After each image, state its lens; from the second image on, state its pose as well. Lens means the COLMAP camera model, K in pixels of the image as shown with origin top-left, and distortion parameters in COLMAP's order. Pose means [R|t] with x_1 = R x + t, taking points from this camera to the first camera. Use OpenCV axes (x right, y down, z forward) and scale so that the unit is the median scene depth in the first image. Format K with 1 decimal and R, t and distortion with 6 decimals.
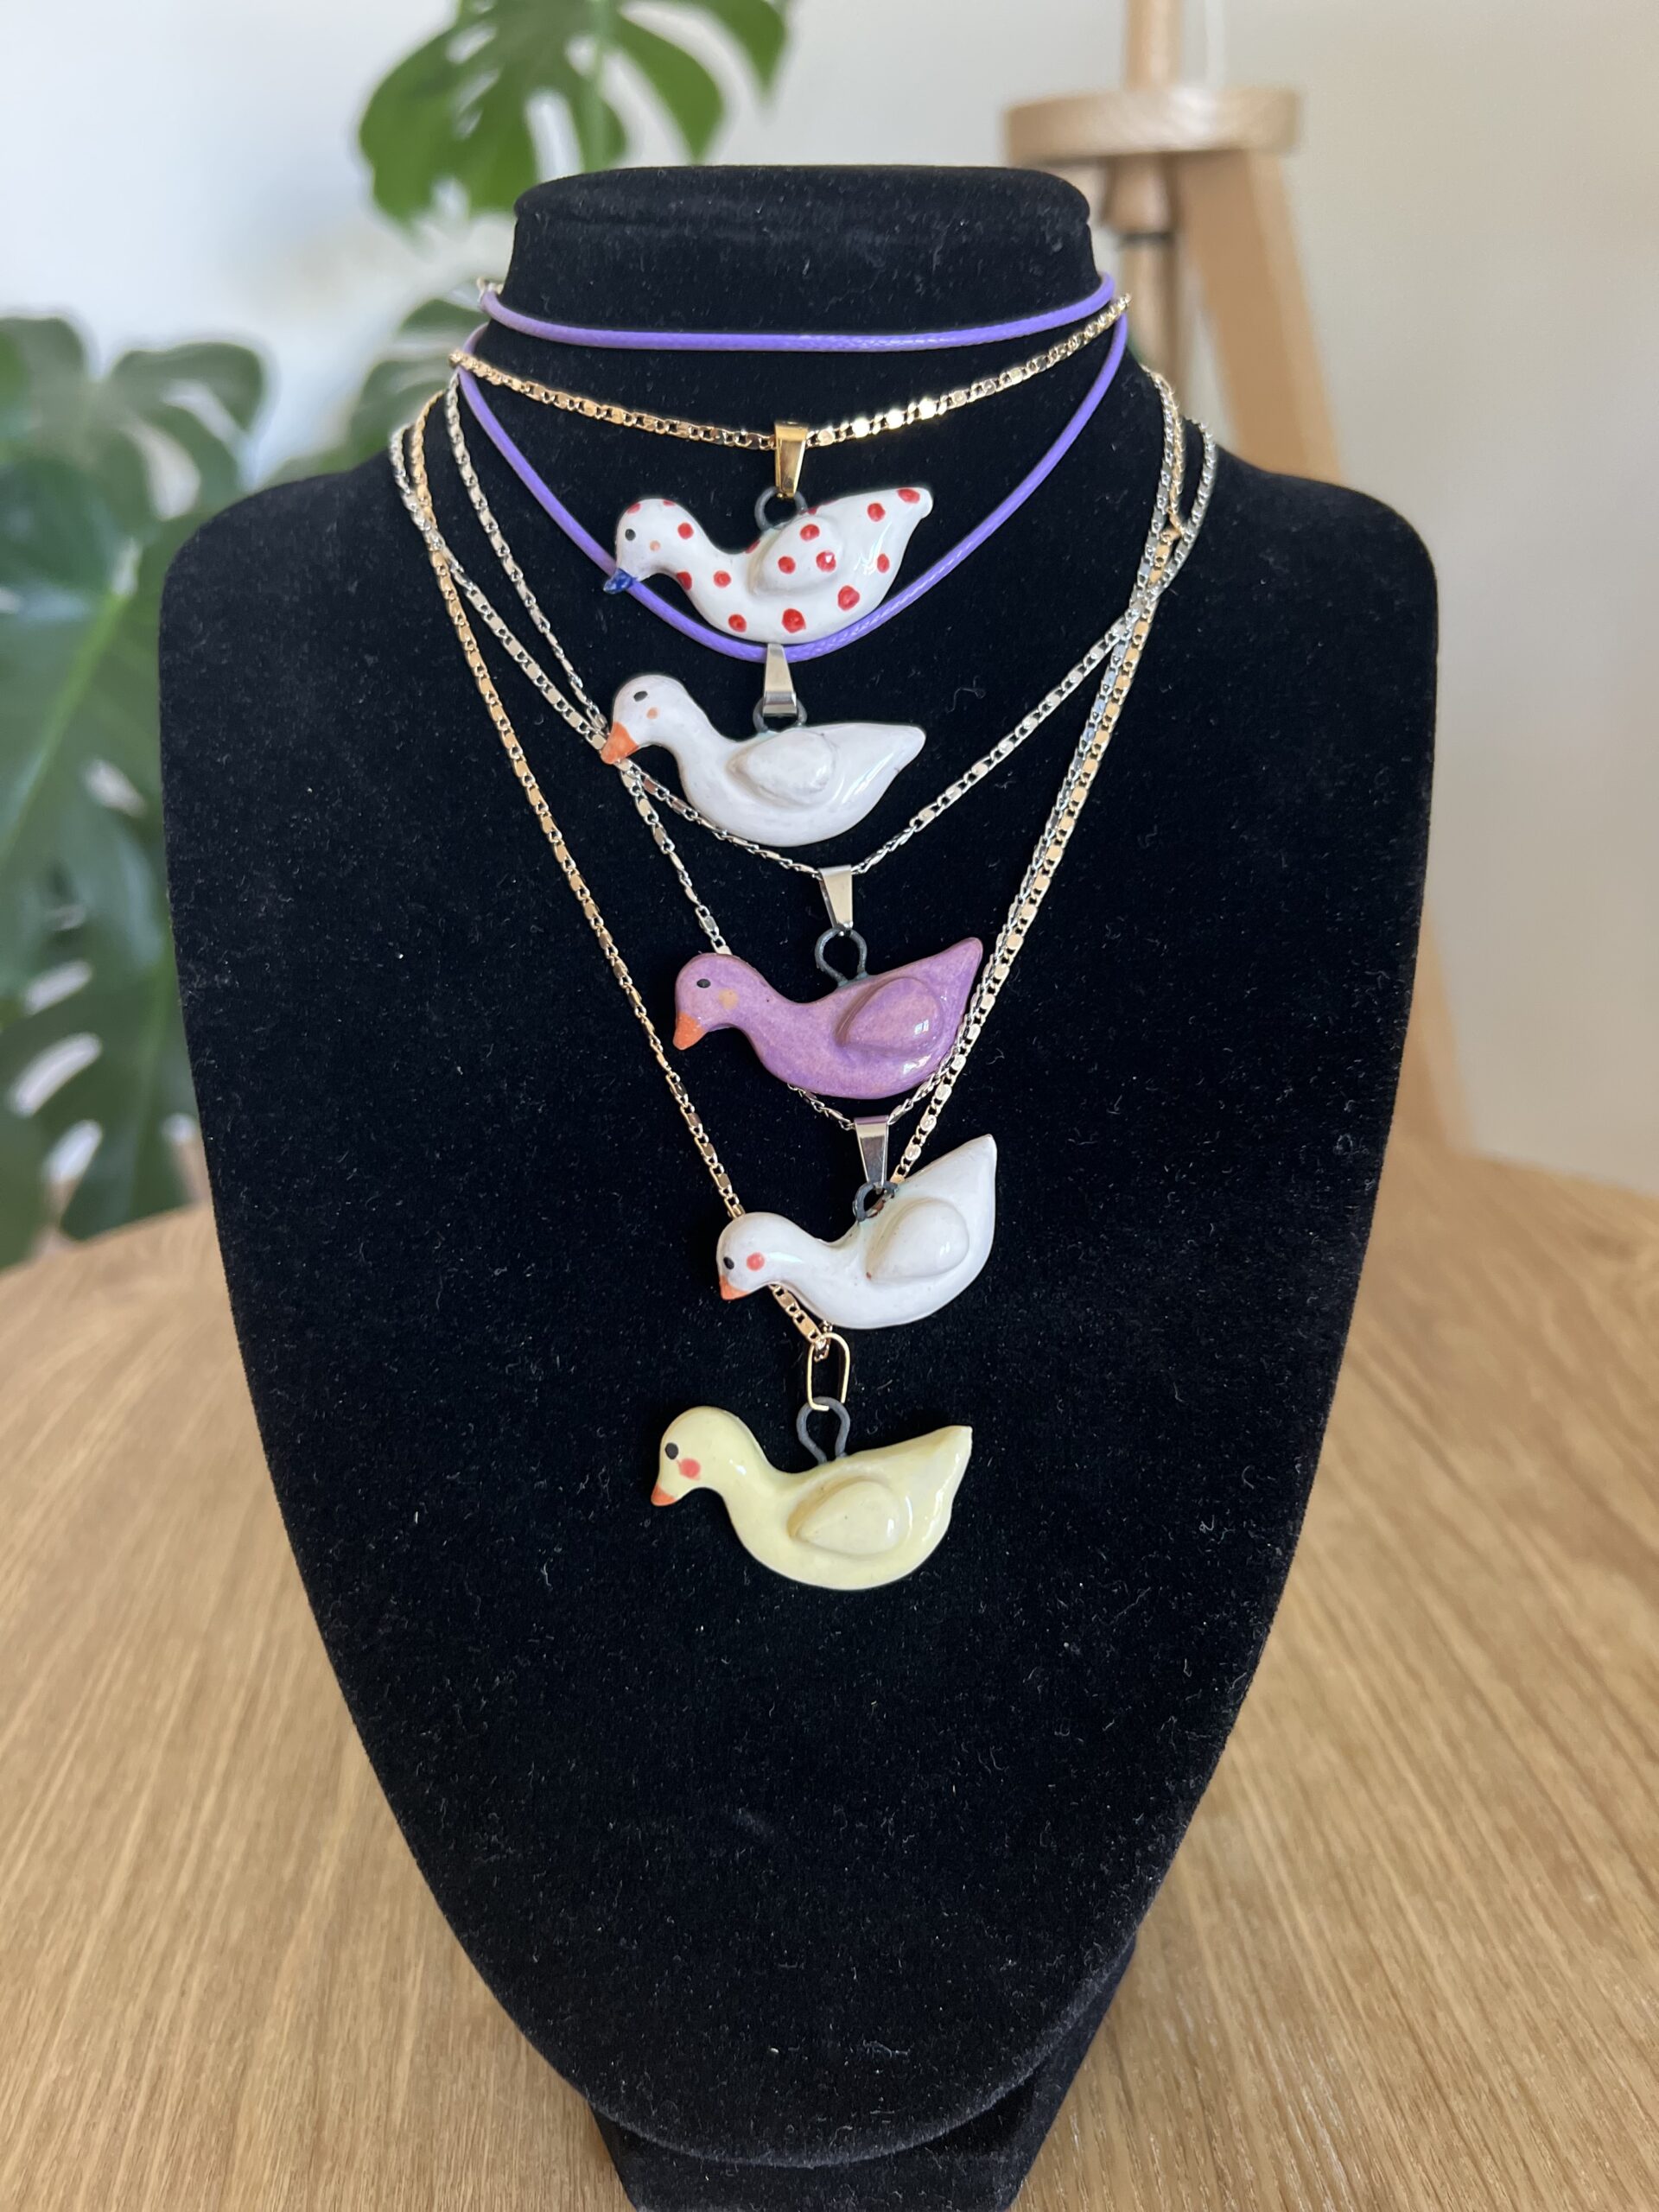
lens RADIAL K [[1703.9, 0, 811.0], [0, 1703.9, 1112.4], [0, 0, 1]] dist [0.005926, -0.041385]
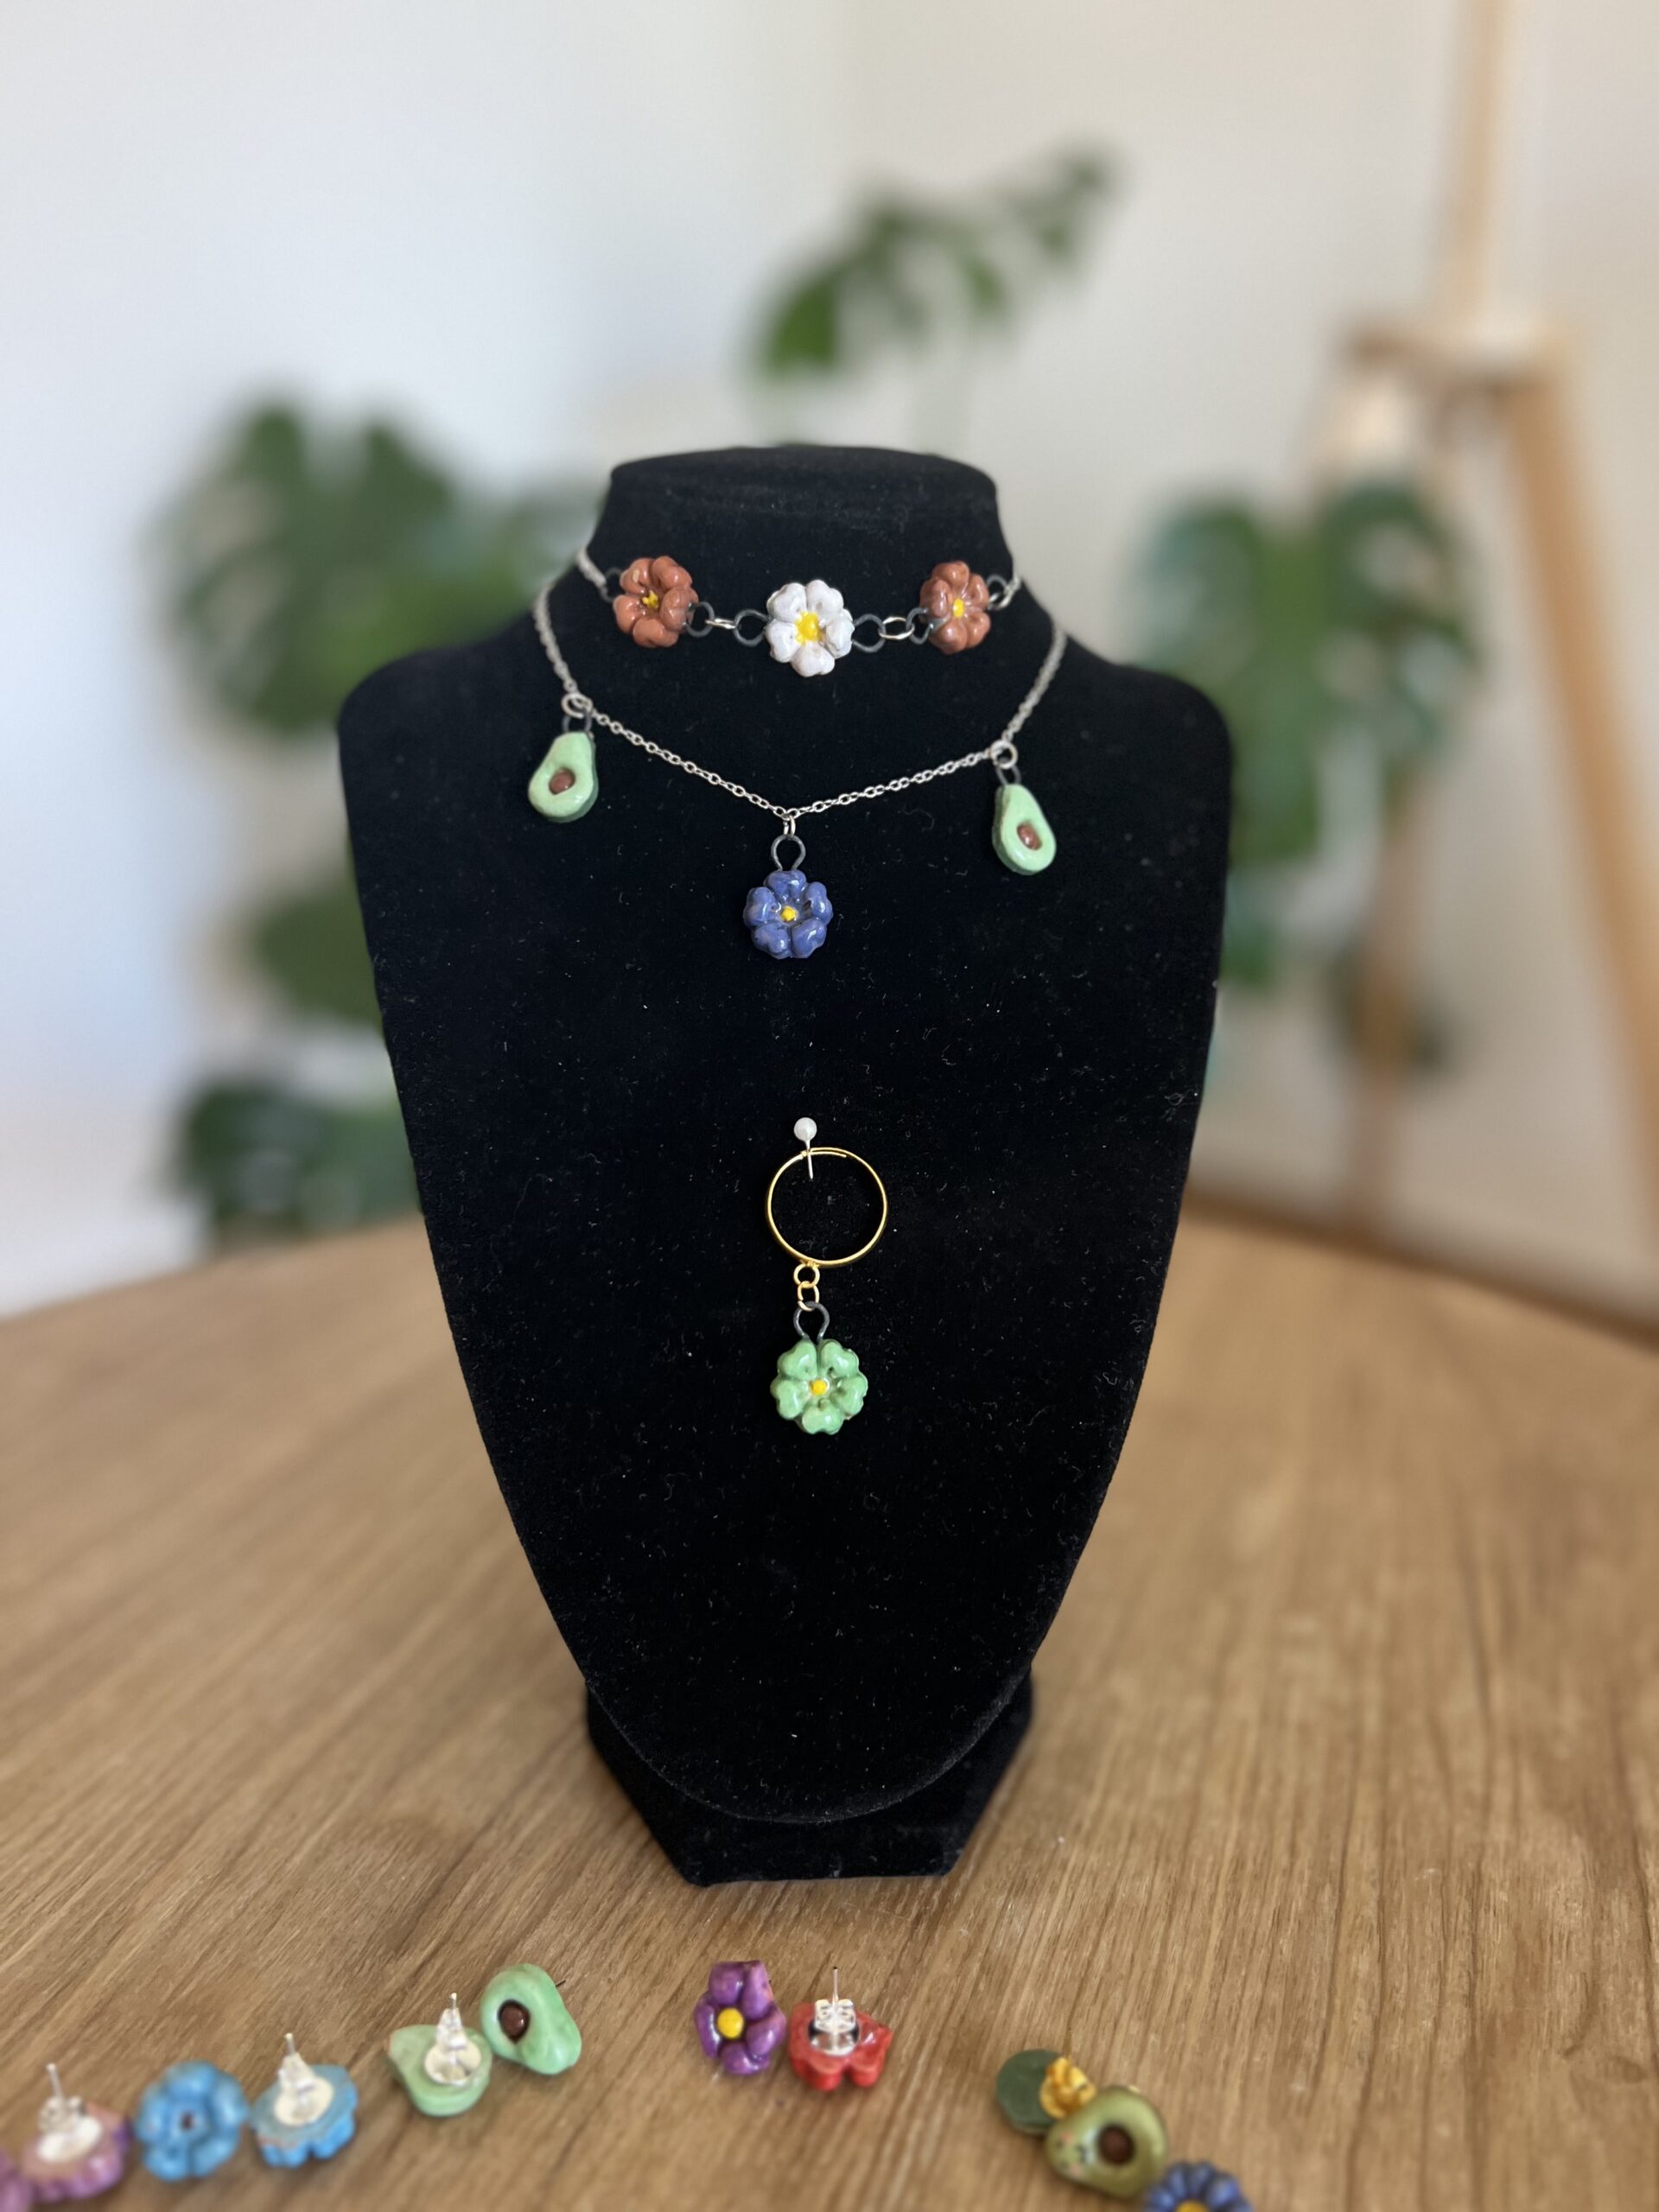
lens RADIAL K [[1703.9, 0, 824.7], [0, 1703.9, 1076.7], [0, 0, 1]] dist [0.005926, -0.041385]
pose [[0.899974, 0.157744, -0.406404, 0.504891], [-0.185104, 0.982302, -0.028633, -0.051357], [0.394694, 0.100996, 0.913245, -0.103563]]
